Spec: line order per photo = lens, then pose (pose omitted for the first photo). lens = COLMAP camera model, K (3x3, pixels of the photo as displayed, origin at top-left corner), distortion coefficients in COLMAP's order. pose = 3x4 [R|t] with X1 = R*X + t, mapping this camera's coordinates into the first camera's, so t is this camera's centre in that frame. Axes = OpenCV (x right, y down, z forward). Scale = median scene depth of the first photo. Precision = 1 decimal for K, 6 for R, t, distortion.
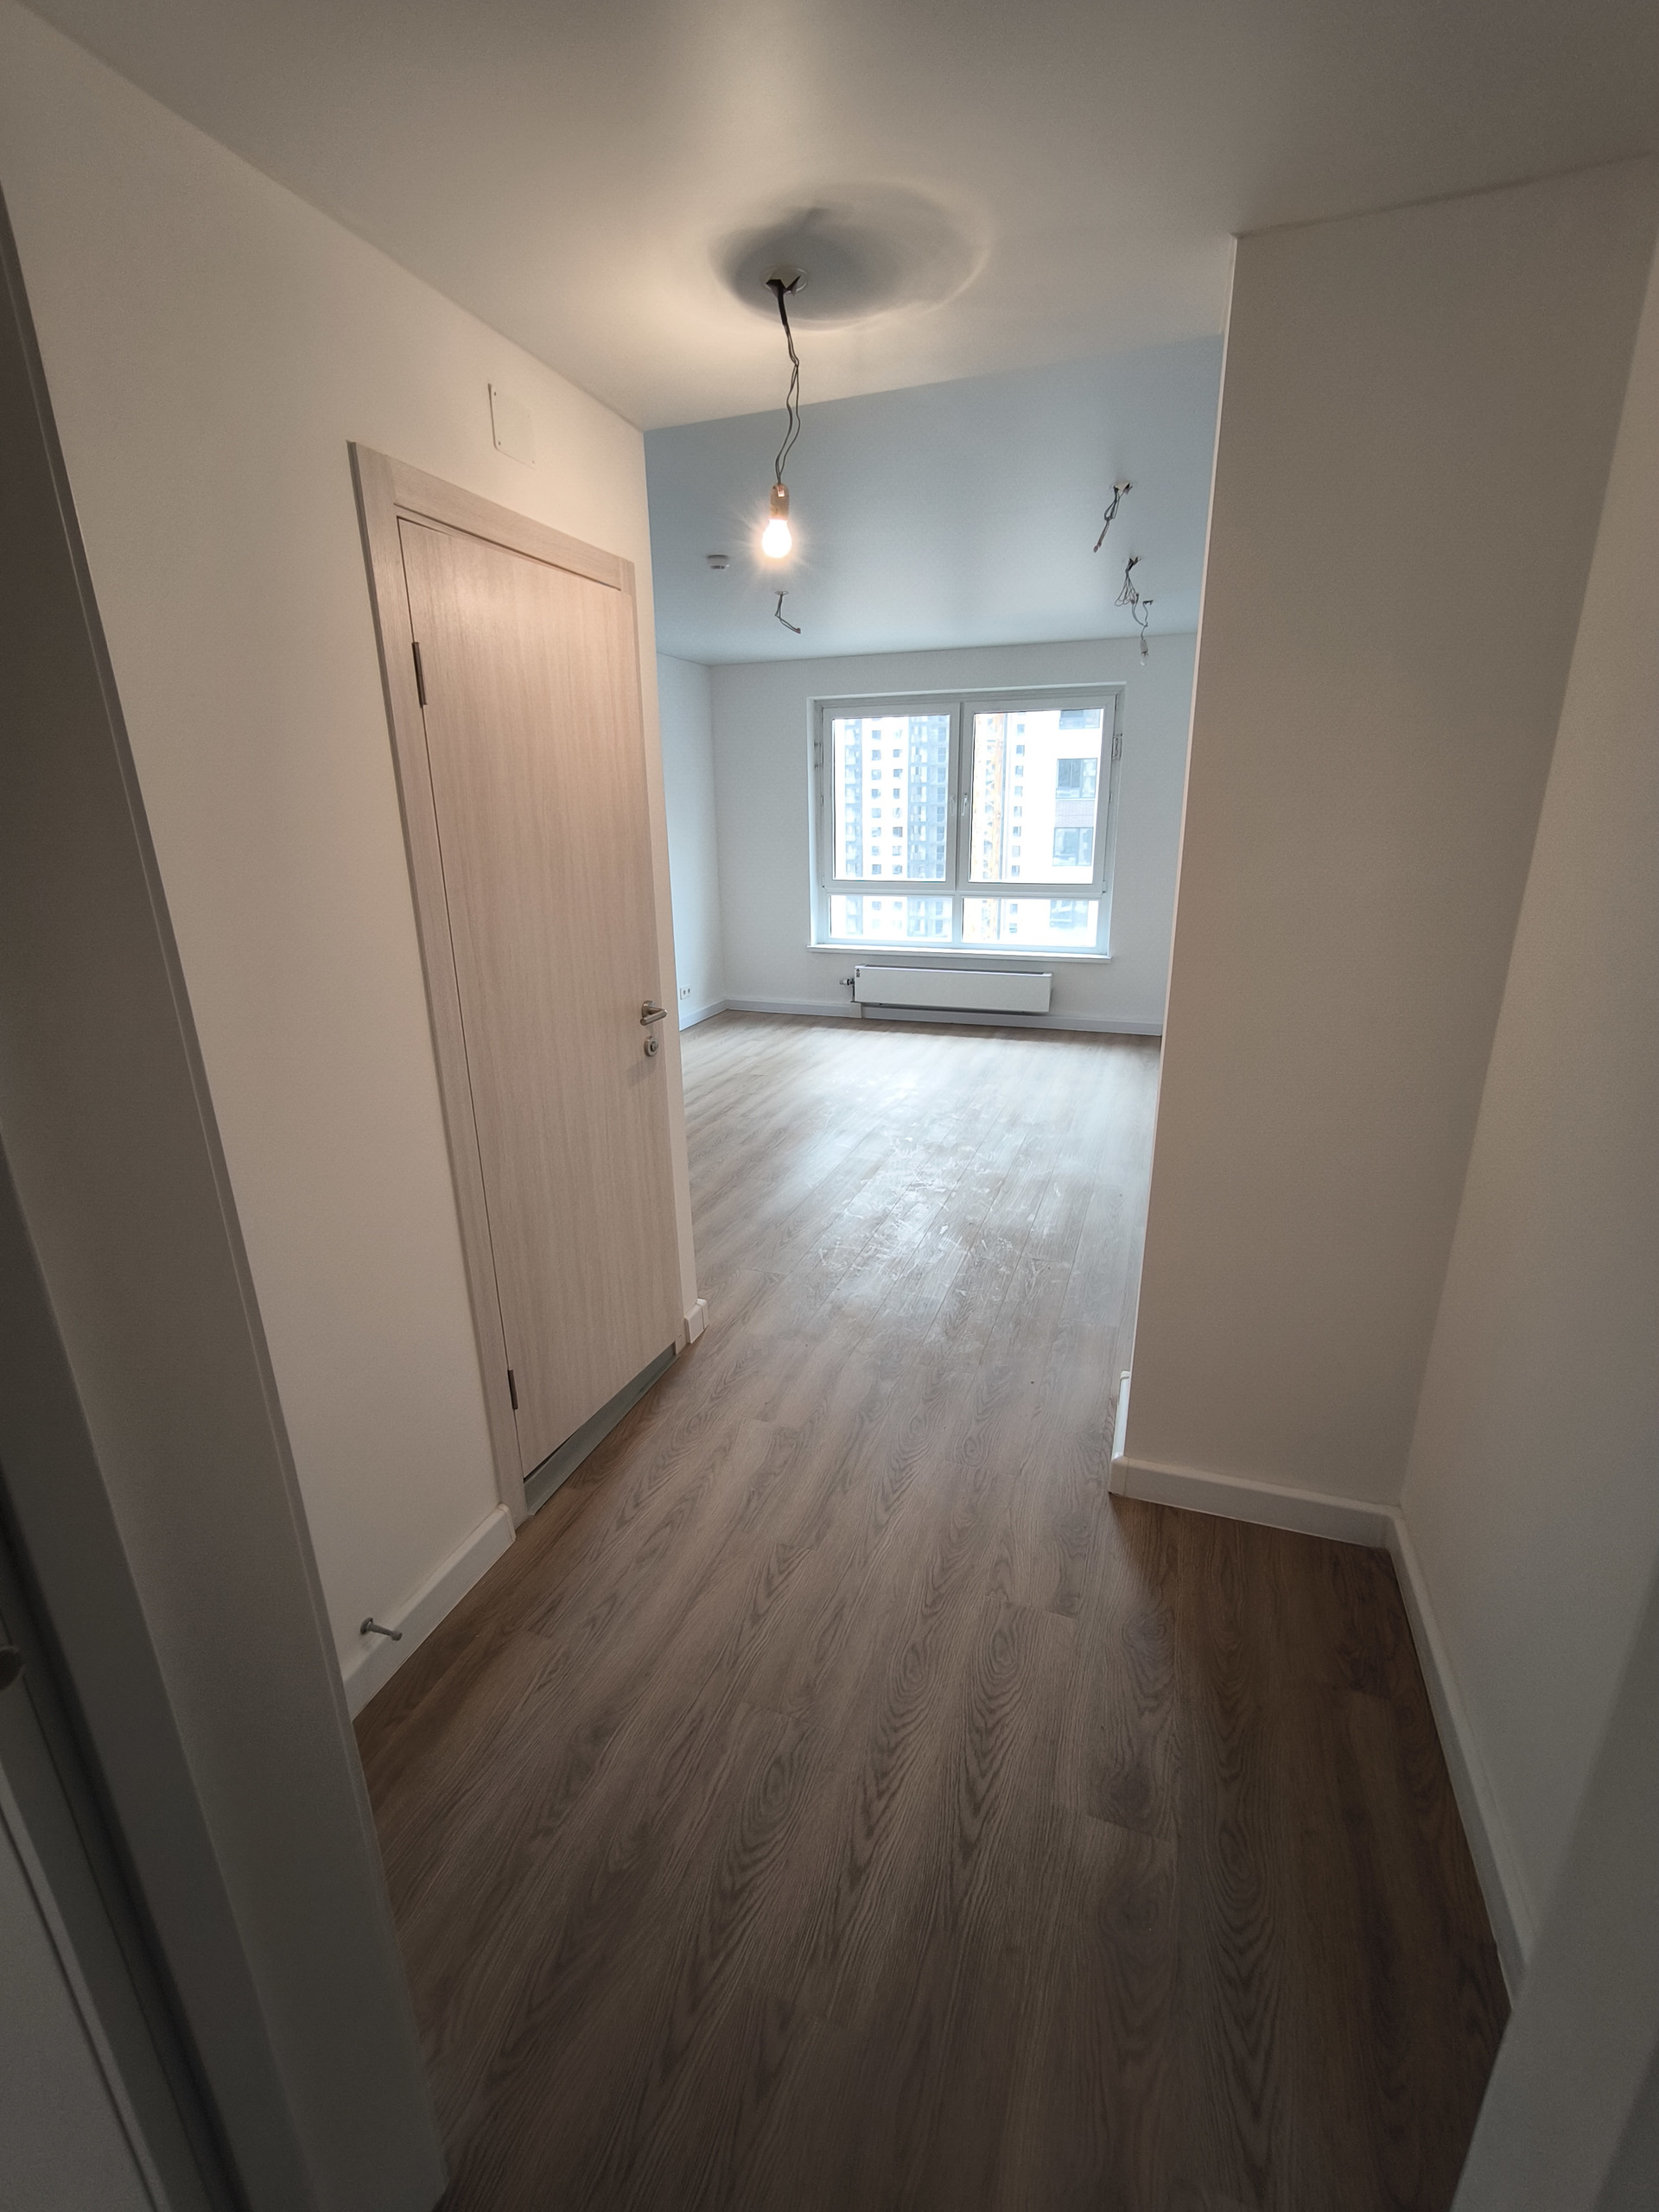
lens RADIAL K [[950.0, 0, 829.5], [0, 950.0, 1106.0], [0, 0, 1]] dist [-0.038859, 0.000041]
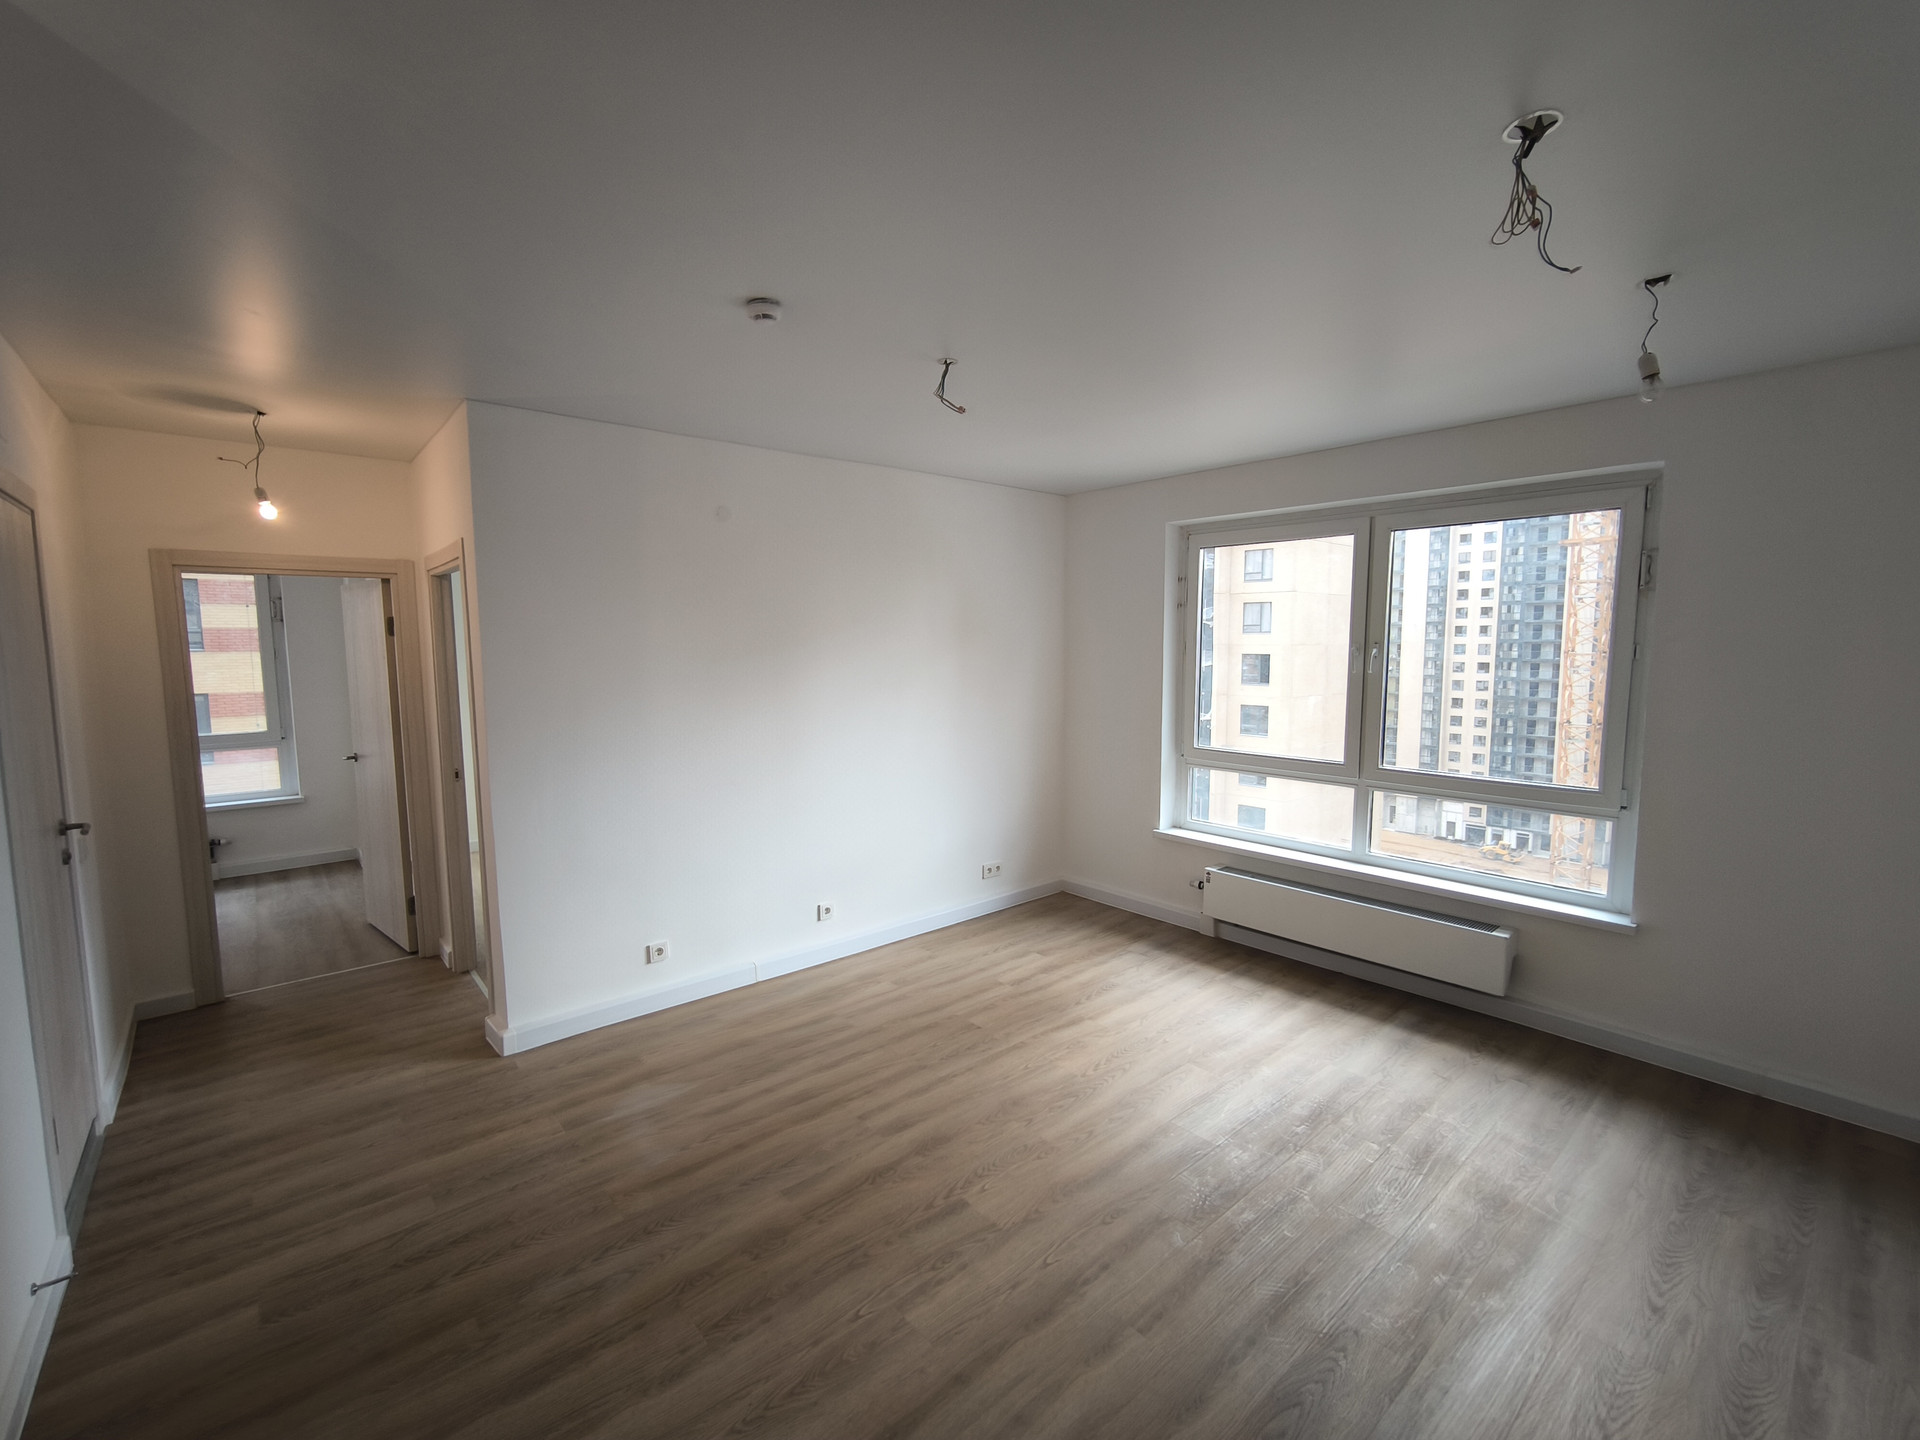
lens RADIAL K [[824.4, 0, 963.4], [0, 824.4, 720.5], [0, 0, 1]] dist [-0.009774, 0.000383]
pose [[0.877548, 0.058442, -0.475914, 0.162162], [-0.155417, 0.973628, -0.167016, -0.124971], [0.453603, 0.220529, 0.863488, 0.348110]]
